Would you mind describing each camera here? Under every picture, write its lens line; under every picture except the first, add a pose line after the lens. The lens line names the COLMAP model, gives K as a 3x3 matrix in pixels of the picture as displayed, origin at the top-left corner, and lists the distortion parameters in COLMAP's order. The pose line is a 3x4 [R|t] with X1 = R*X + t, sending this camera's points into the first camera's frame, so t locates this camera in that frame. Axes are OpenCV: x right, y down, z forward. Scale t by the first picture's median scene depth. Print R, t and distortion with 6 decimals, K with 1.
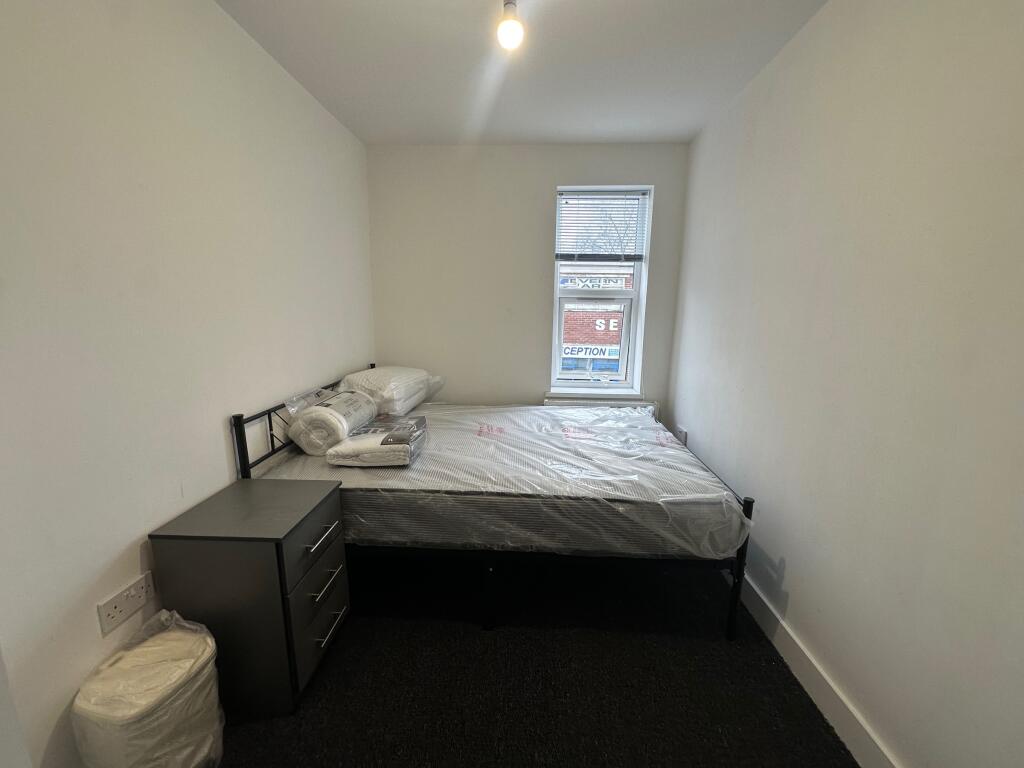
lens RADIAL K [[411.9, 0, 506.6], [0, 411.9, 381.0], [0, 0, 1]] dist [-0.004922, -0.000270]
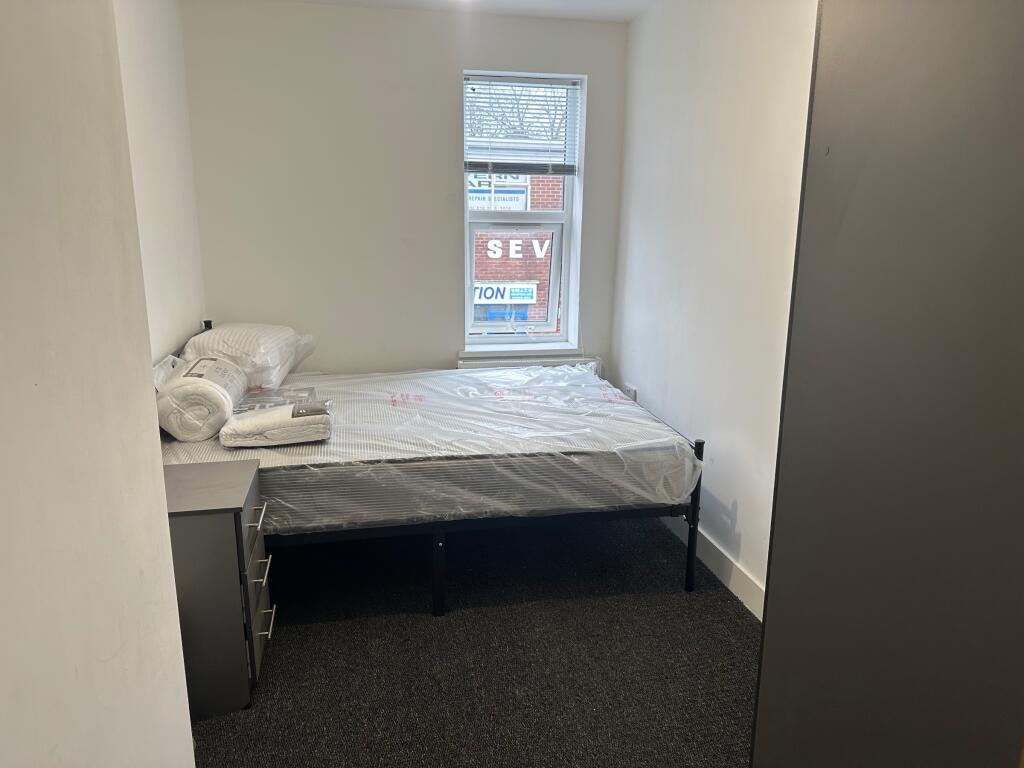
lens RADIAL K [[701.0, 0, 511.5], [0, 701.0, 385.2], [0, 0, 1]] dist [0.083683, -0.000542]
pose [[0.968092, -0.059518, 0.243425, -0.216380], [0.045562, 0.997000, 0.062571, 0.023079], [-0.246419, -0.049484, 0.967899, -0.447381]]
